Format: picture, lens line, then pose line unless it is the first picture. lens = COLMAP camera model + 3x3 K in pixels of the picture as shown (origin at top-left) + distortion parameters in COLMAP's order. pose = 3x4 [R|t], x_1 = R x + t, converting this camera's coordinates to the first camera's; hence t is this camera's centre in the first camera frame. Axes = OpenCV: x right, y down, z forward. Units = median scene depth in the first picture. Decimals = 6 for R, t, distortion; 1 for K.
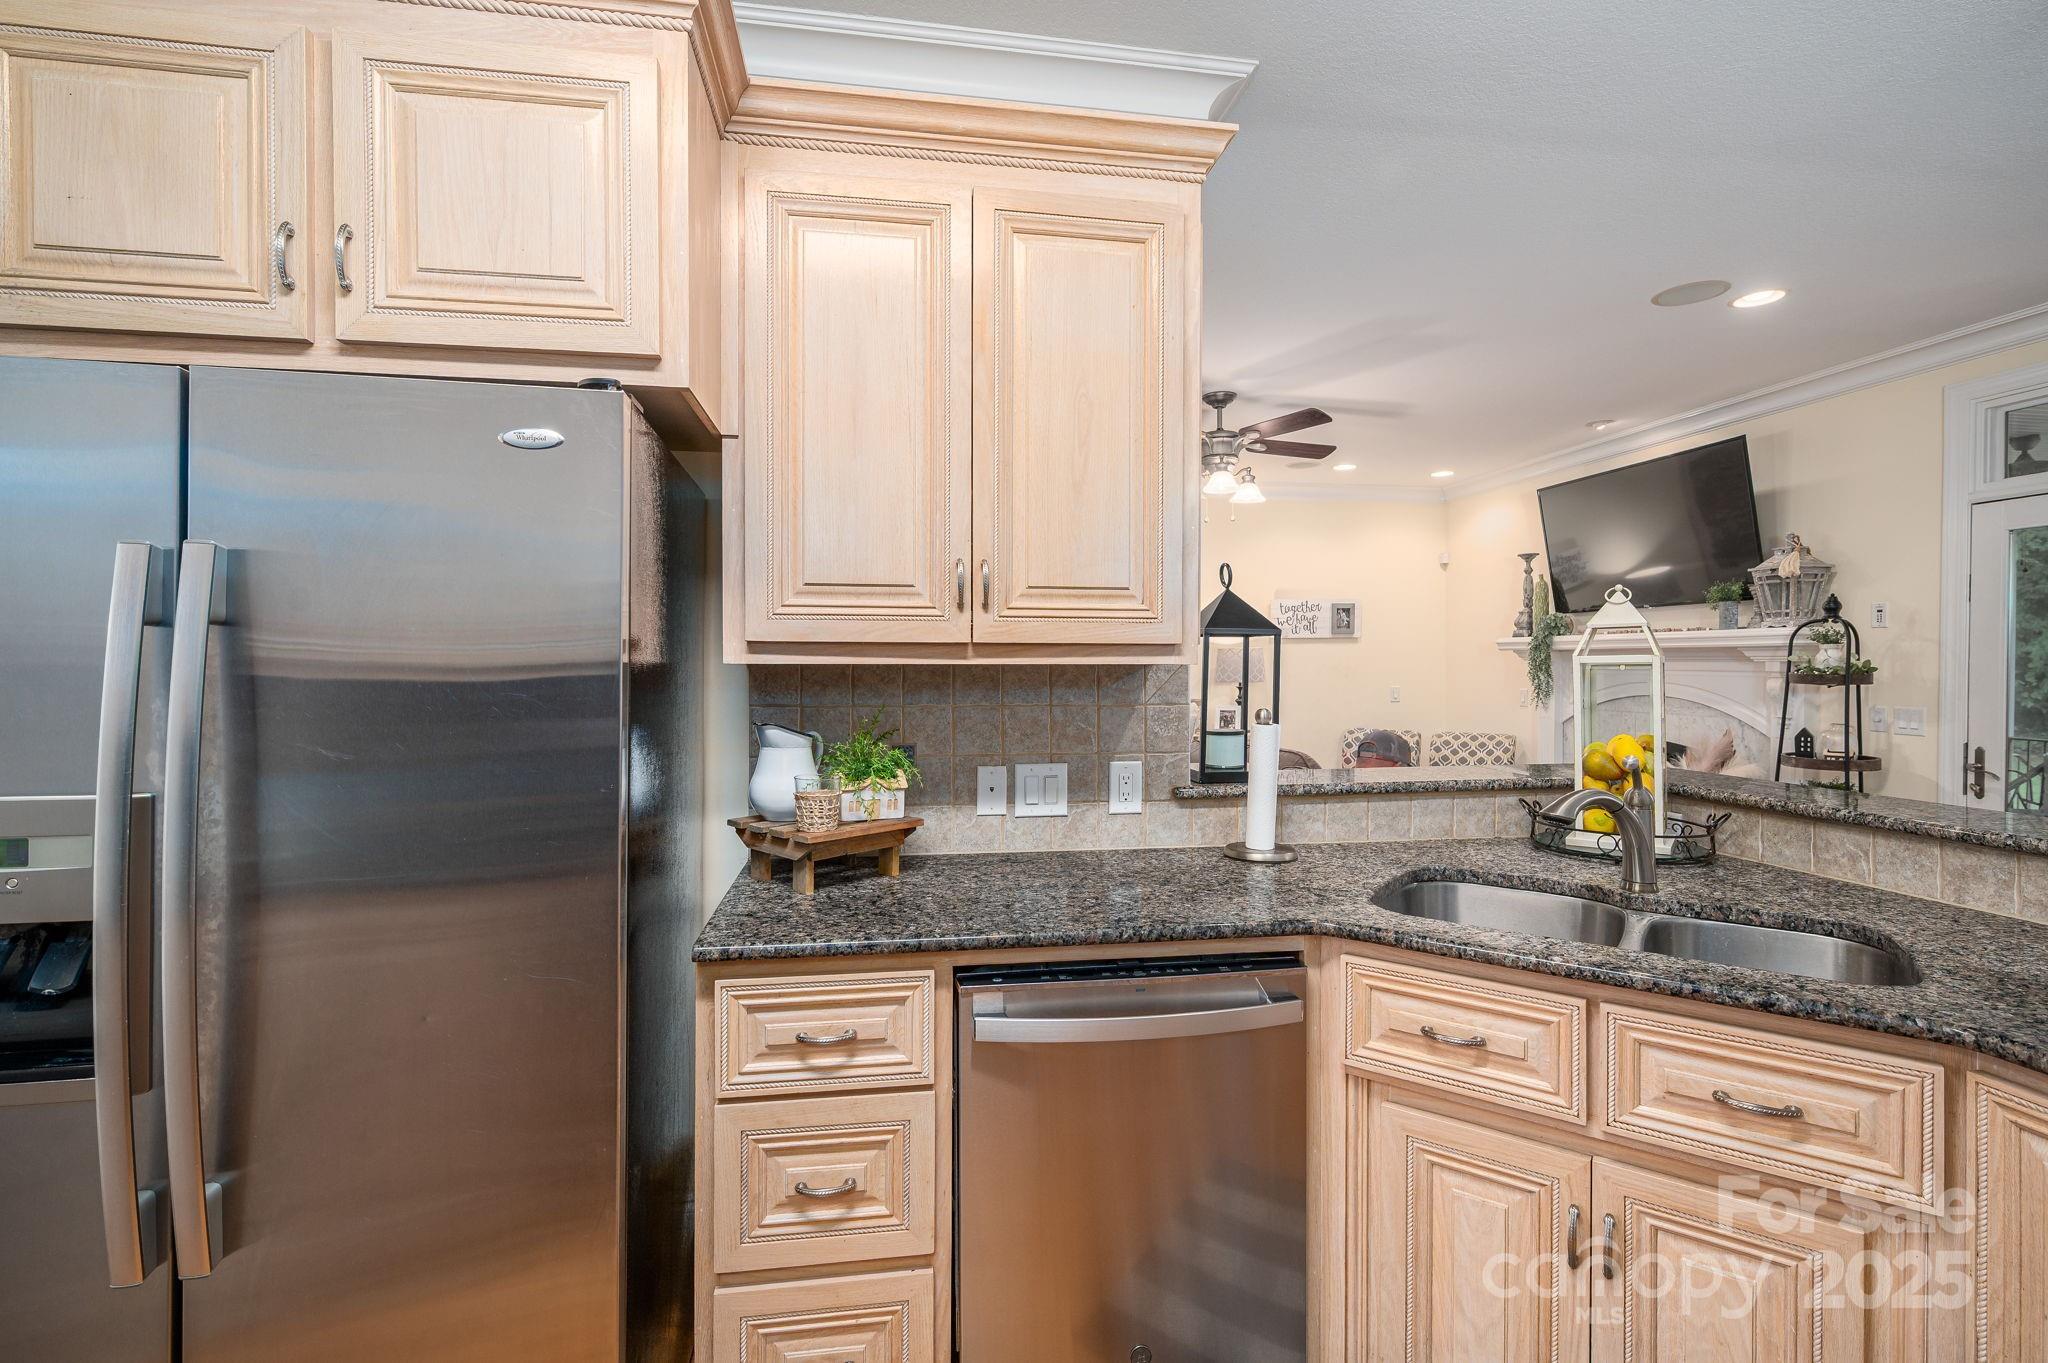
lens RADIAL K [[898.4, 0, 1024.0], [0, 898.4, 681.5], [0, 0, 1]] dist [0.000857, -0.000094]
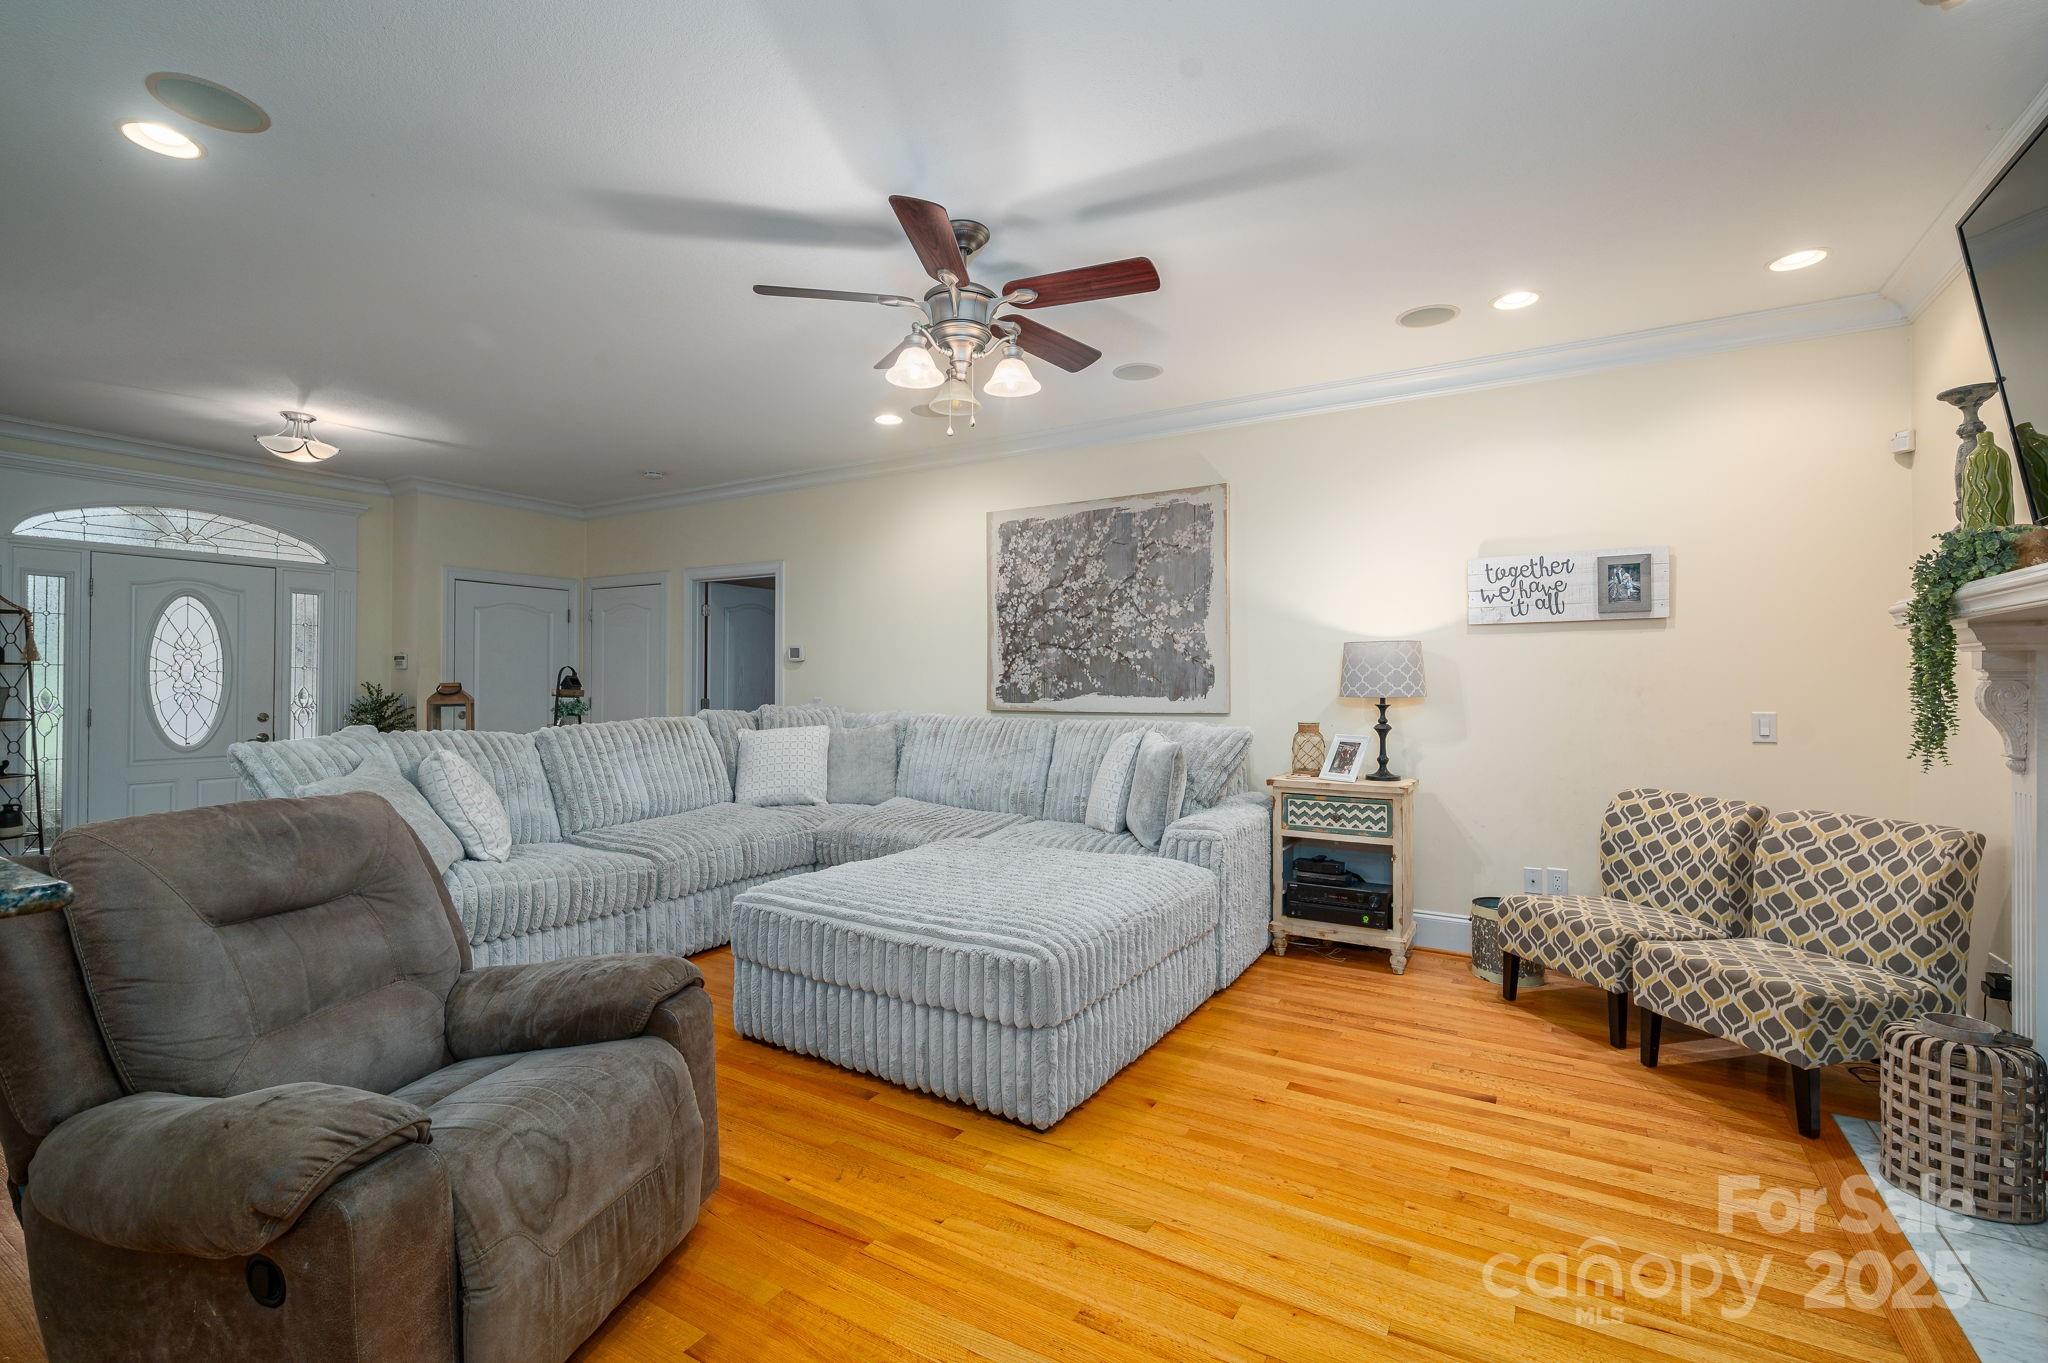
lens RADIAL K [[898.4, 0, 1024.0], [0, 898.4, 681.5], [0, 0, 1]] dist [0.000857, -0.000094]
pose [[0.759484, 0.004470, -0.650510, 0.689153], [-0.022546, 0.999557, -0.019454, 0.011697], [0.650135, 0.029441, 0.759248, 0.570286]]
